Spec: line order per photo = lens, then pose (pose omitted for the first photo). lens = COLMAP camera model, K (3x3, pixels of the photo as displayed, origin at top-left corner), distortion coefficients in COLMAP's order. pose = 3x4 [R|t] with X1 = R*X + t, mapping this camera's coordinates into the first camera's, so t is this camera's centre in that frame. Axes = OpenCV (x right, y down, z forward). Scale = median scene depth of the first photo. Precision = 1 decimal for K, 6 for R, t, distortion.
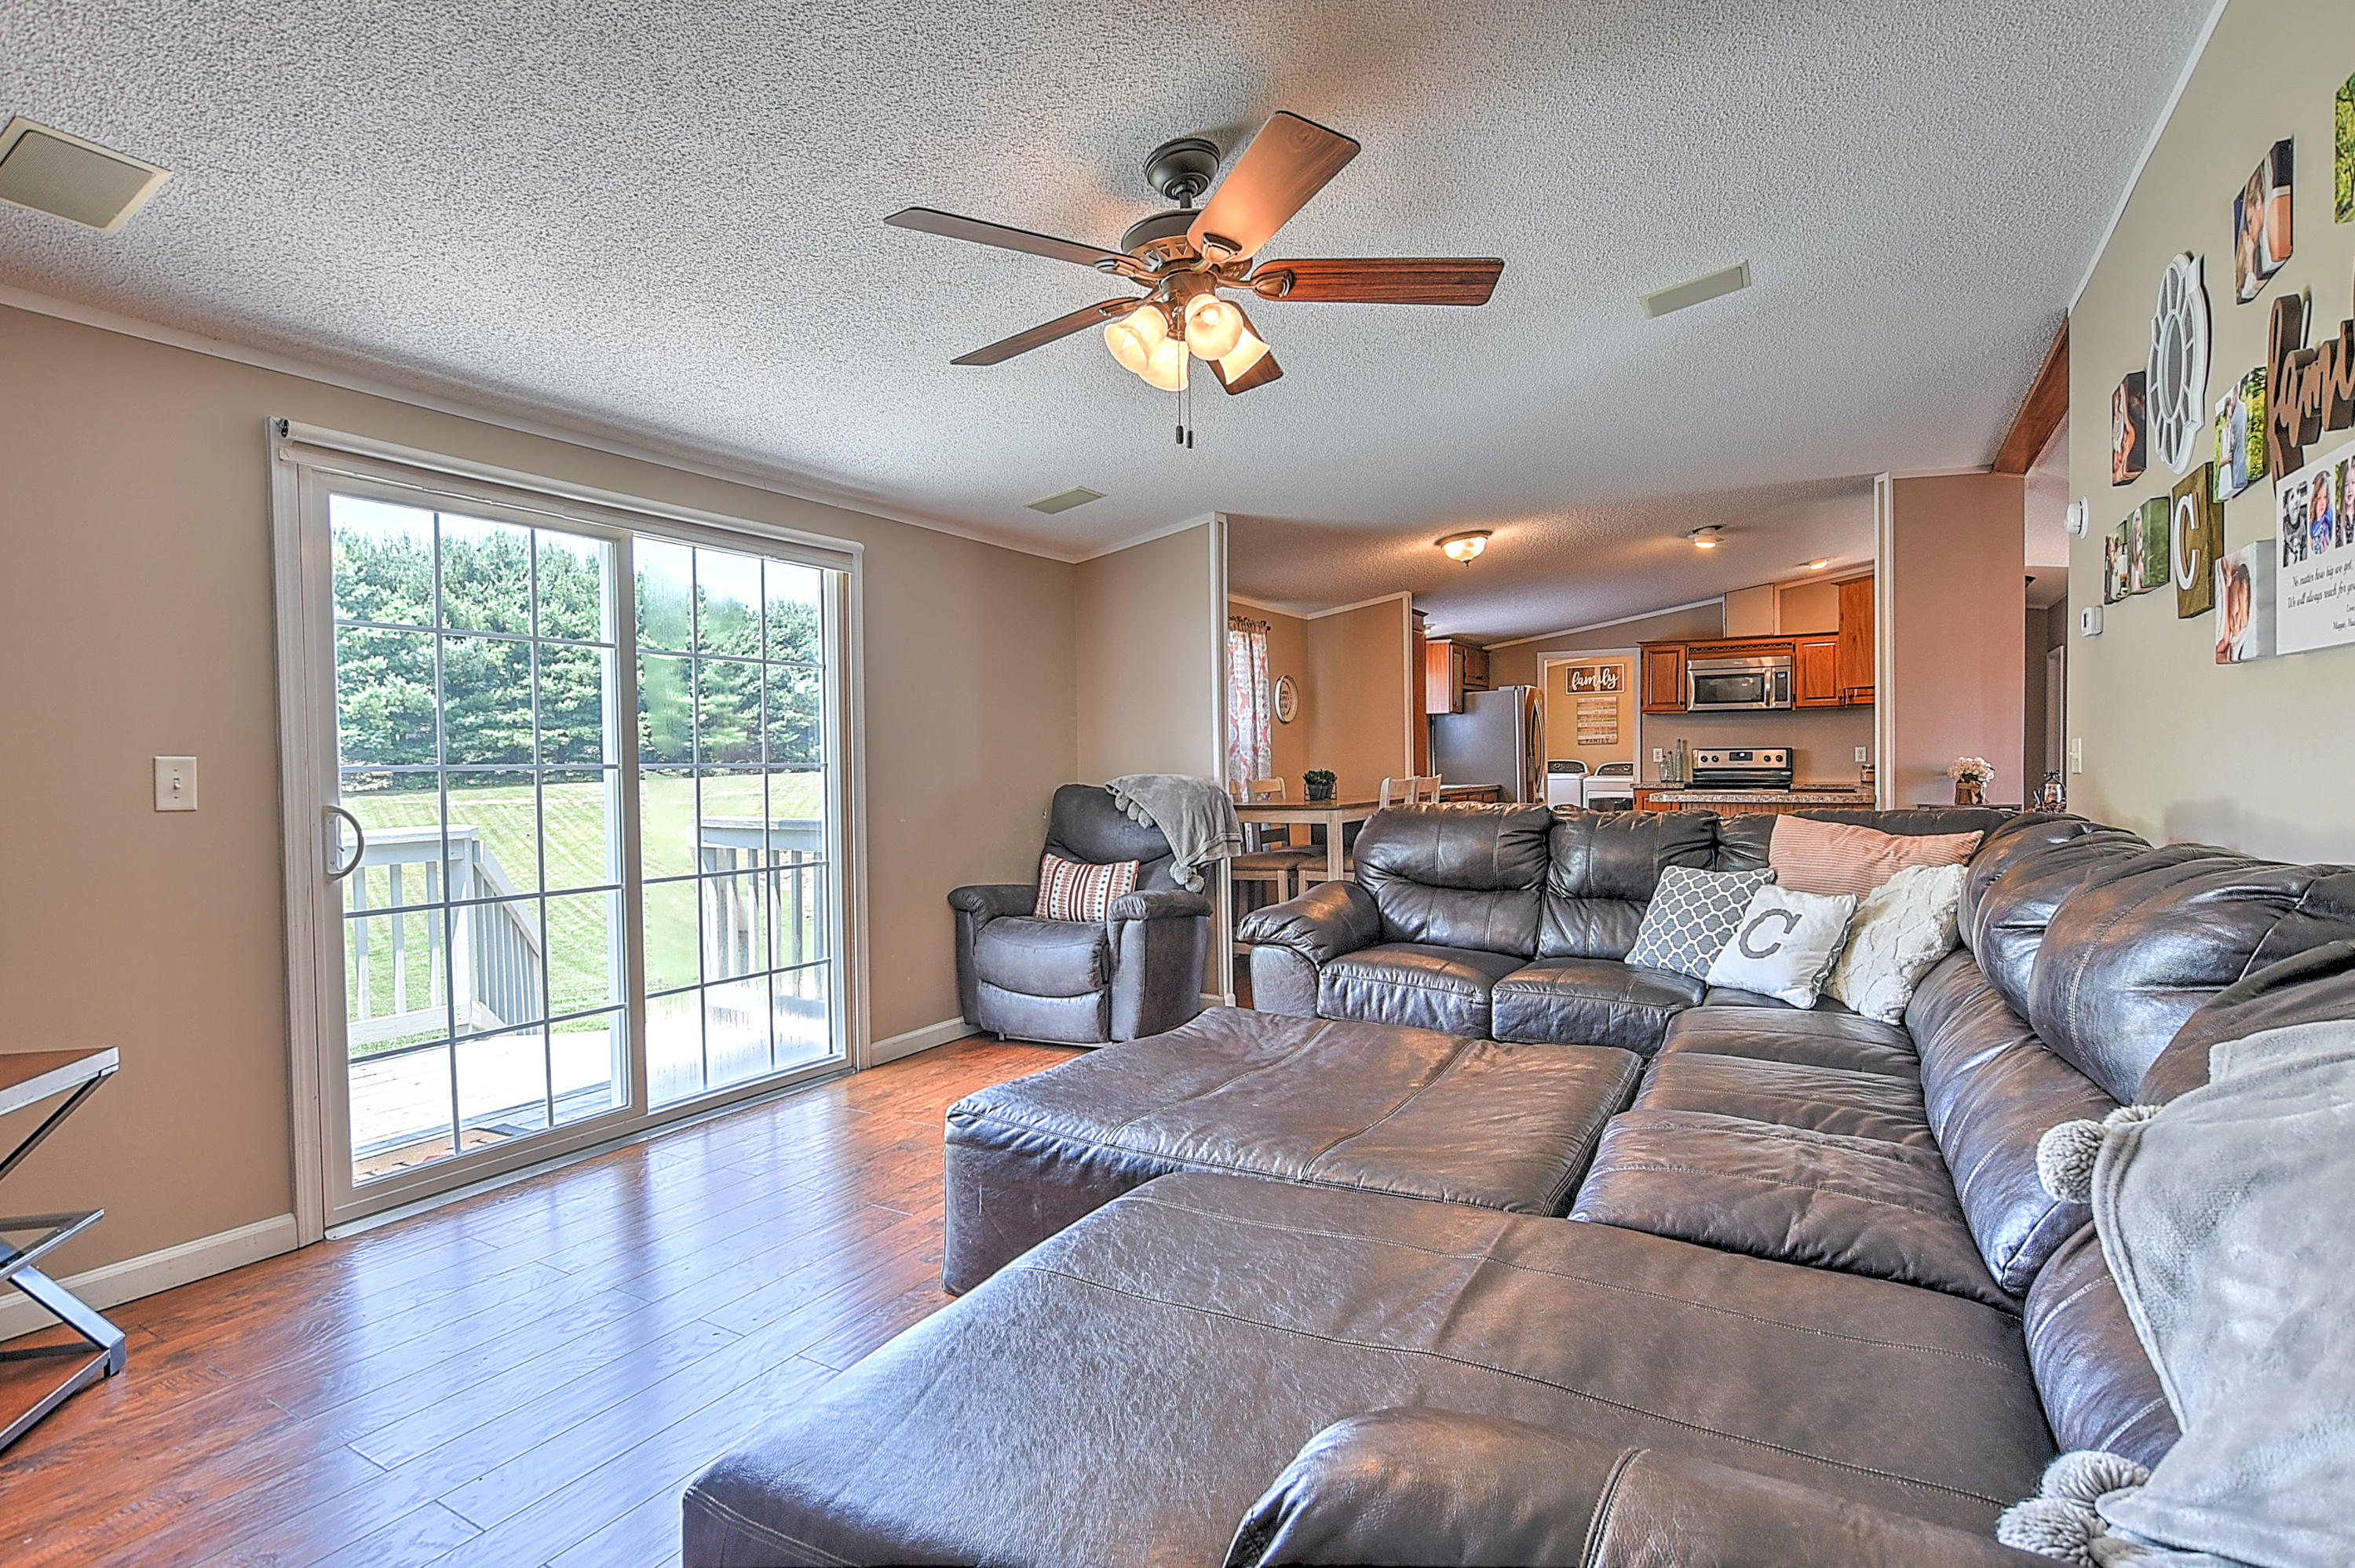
lens RADIAL K [[1169.8, 0, 1160.7], [0, 1169.8, 793.8], [0, 0, 1]] dist [-0.018399, 0.005383]
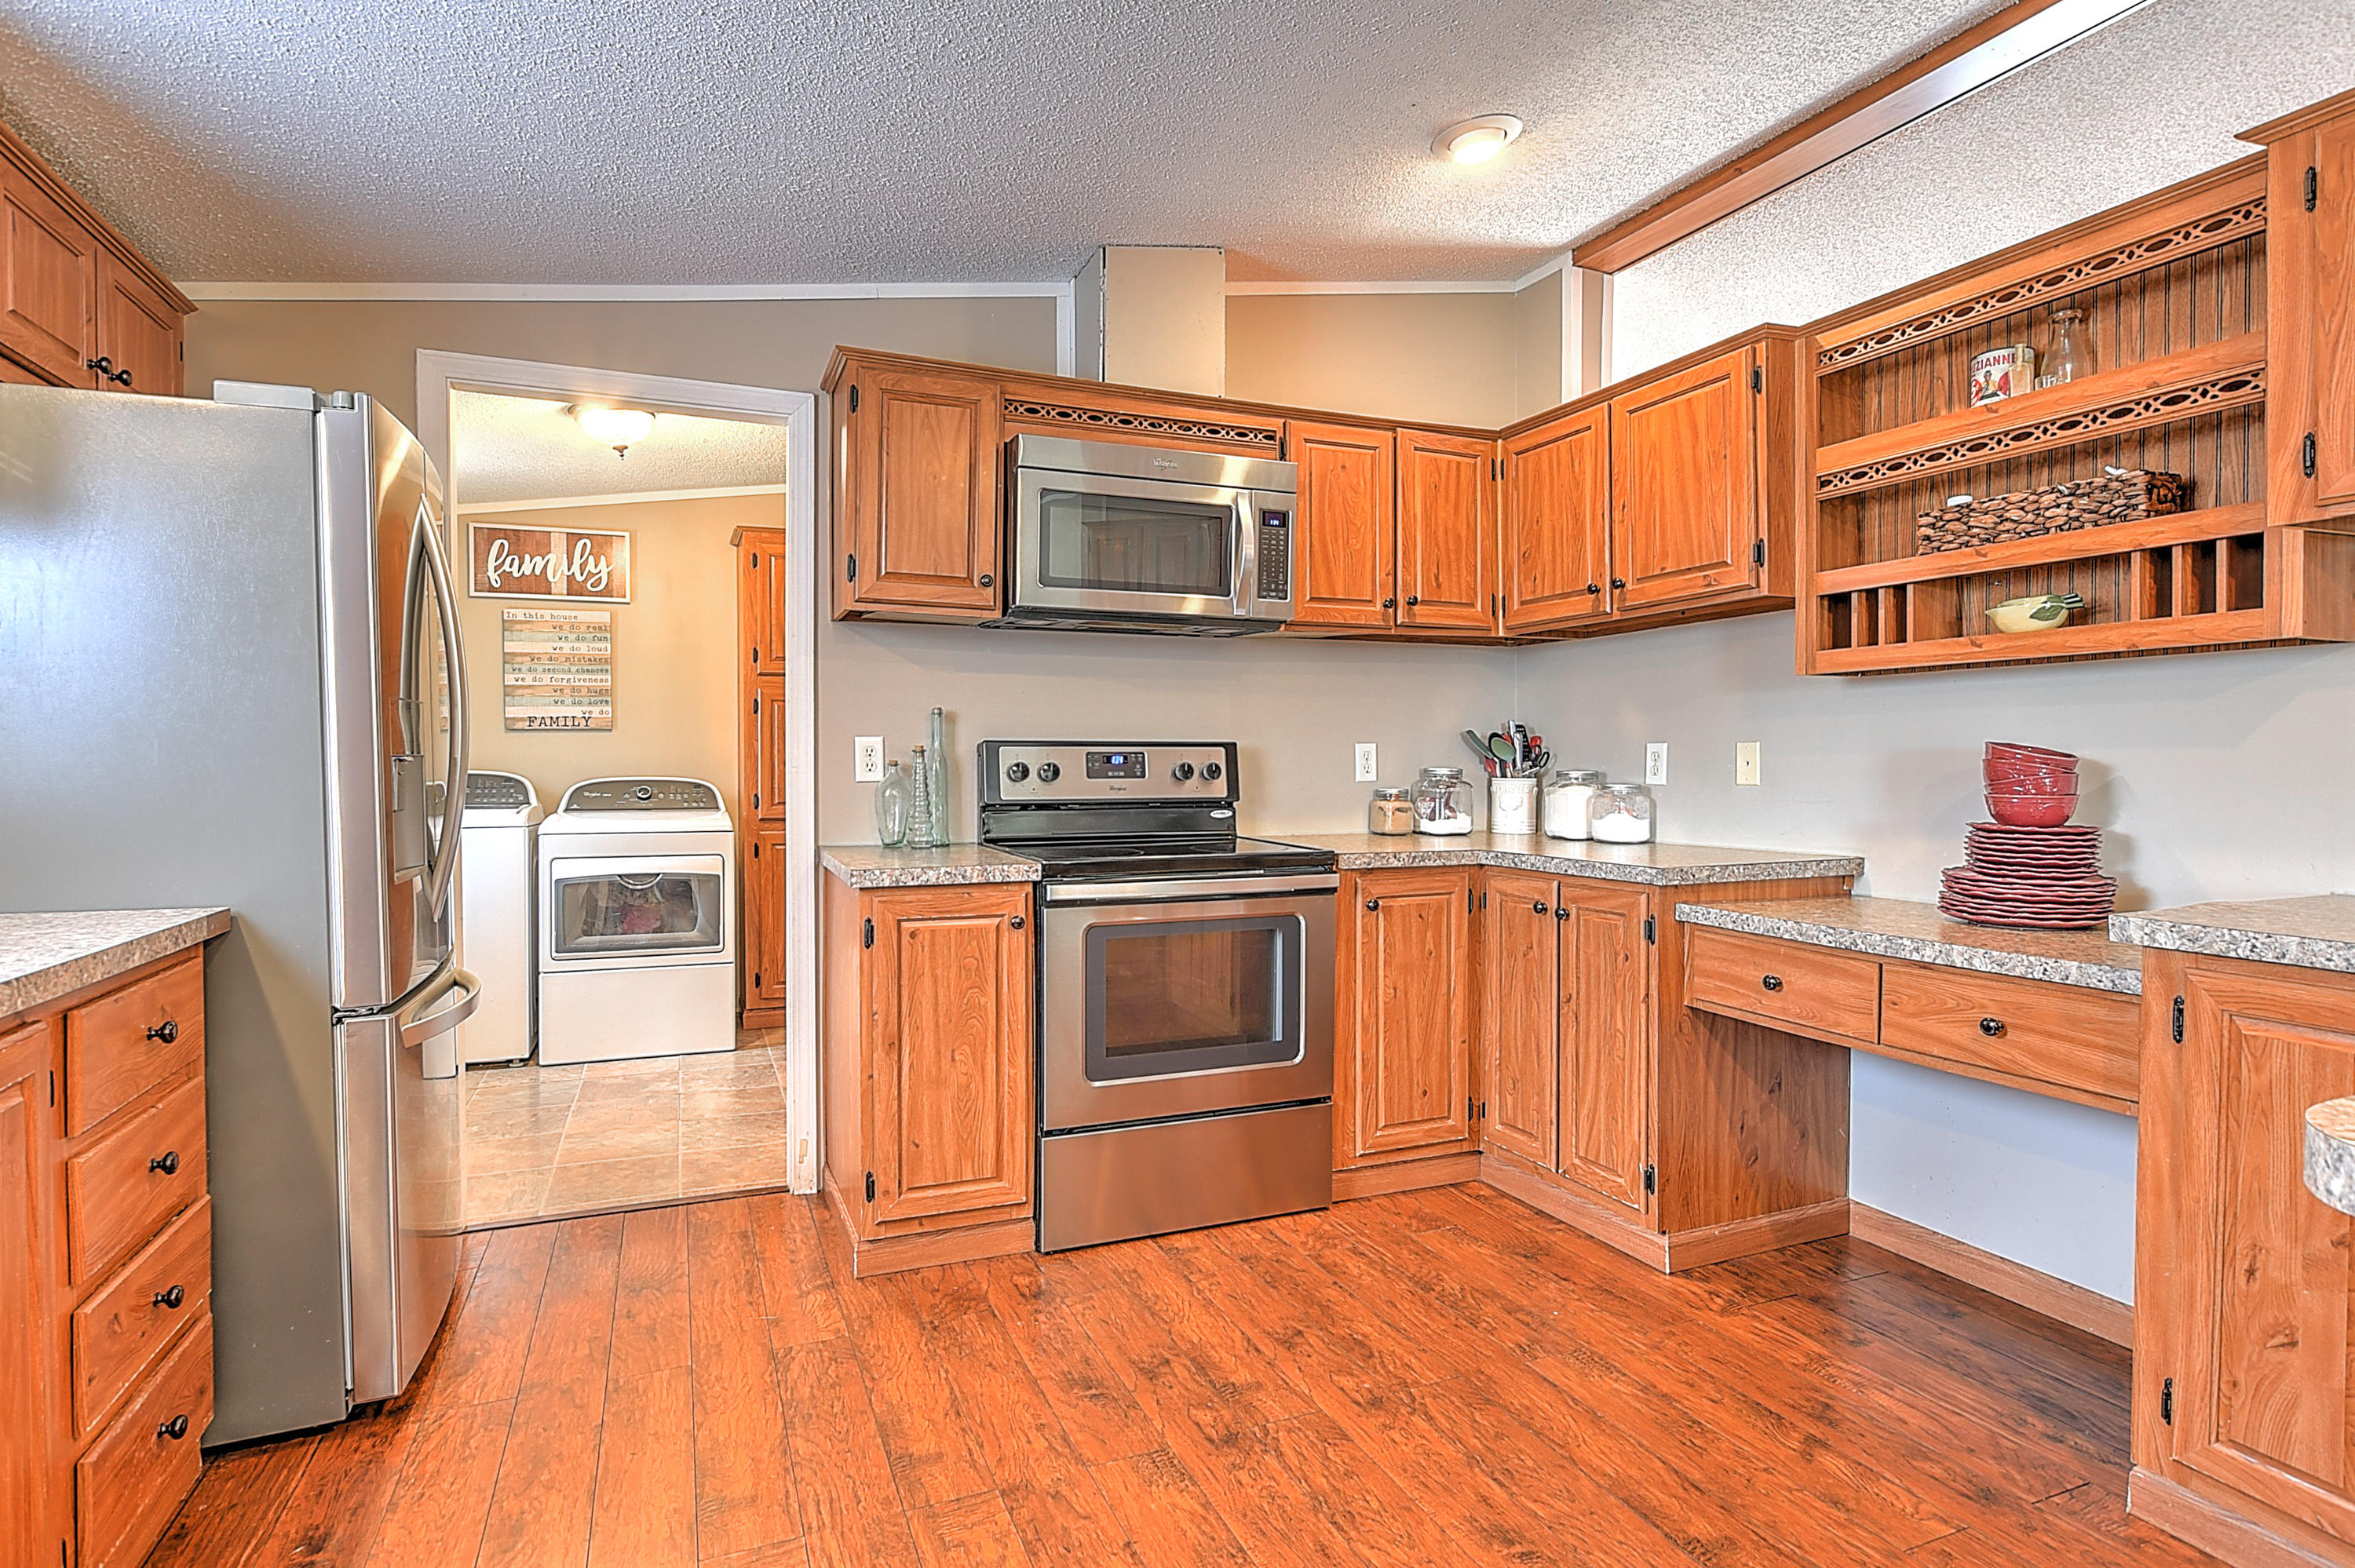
lens RADIAL K [[1169.8, 0, 1177.7], [0, 1169.8, 776.3], [0, 0, 1]] dist [-0.018399, 0.005383]
pose [[0.604215, 0.000169, 0.796821, 0.244253], [0.011790, 0.999889, -0.009152, -0.025639], [-0.796734, 0.014924, 0.604146, 0.782314]]
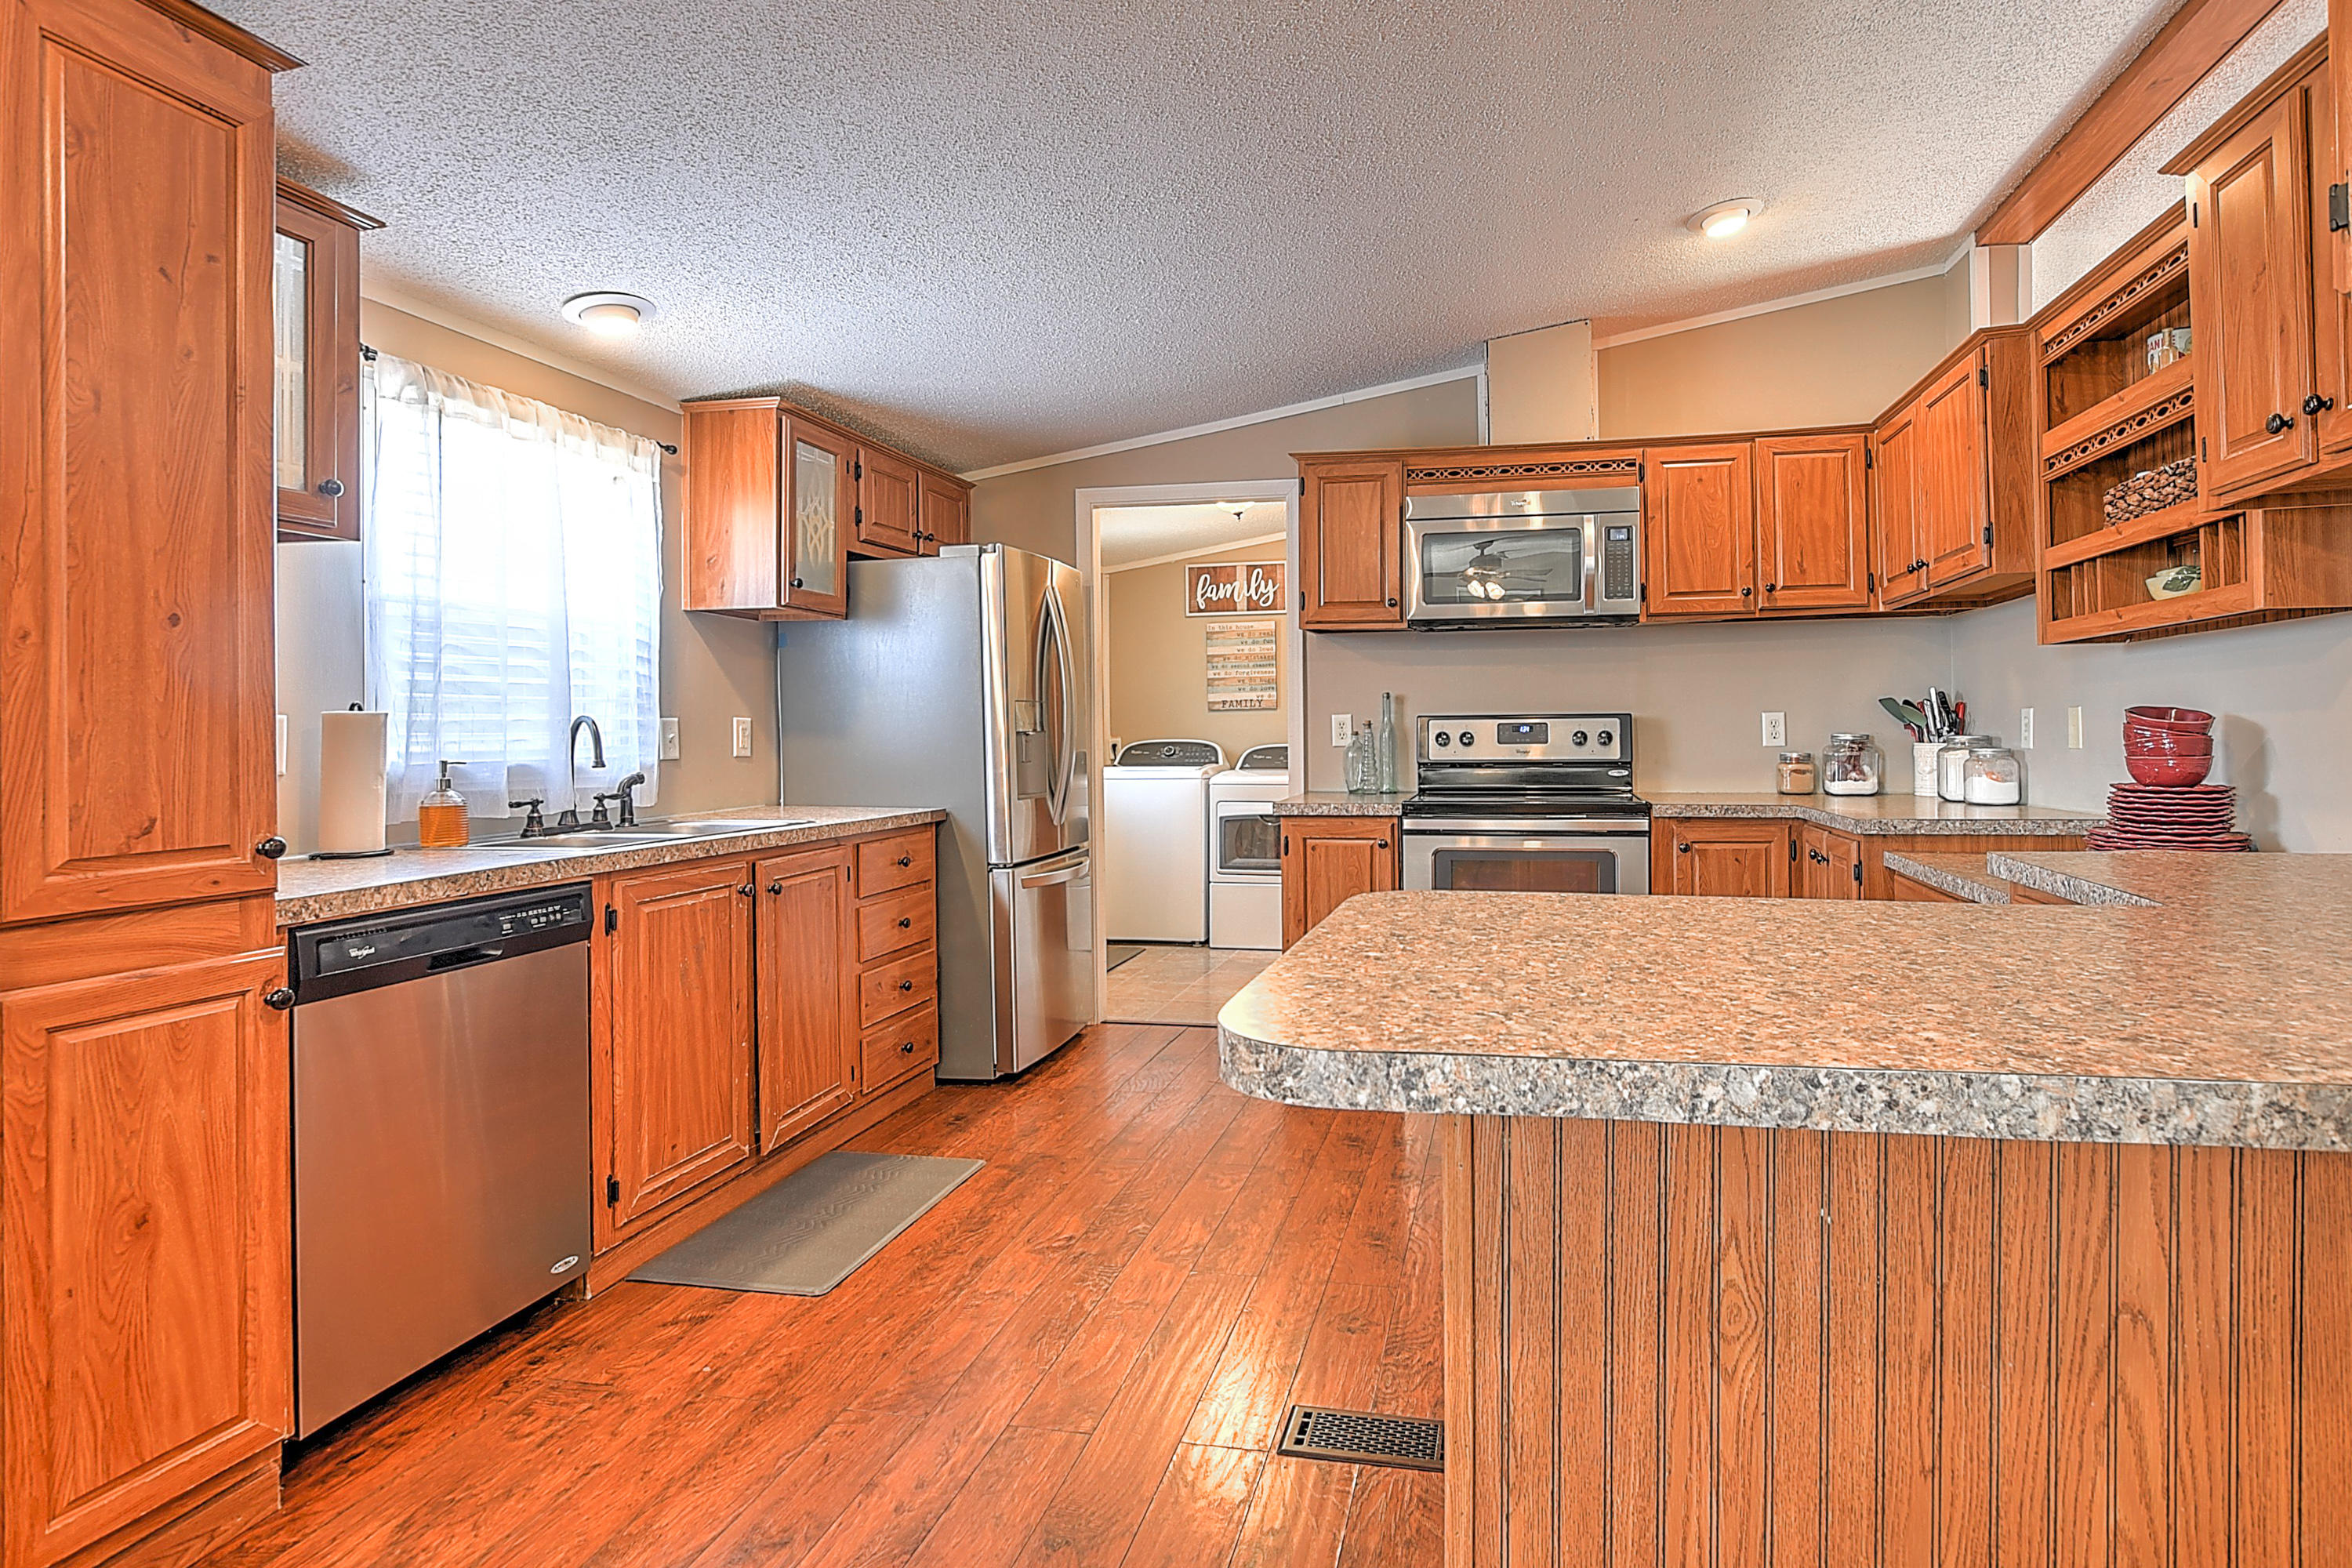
lens RADIAL K [[1168.4, 0, 1310.0], [0, 1168.4, 736.6], [0, 0, 1]] dist [-0.018399, 0.005383]
pose [[0.933075, 0.000639, 0.359680, 0.273528], [0.007336, 0.999757, -0.020808, -0.022587], [-0.359606, 0.022054, 0.932844, 0.630987]]
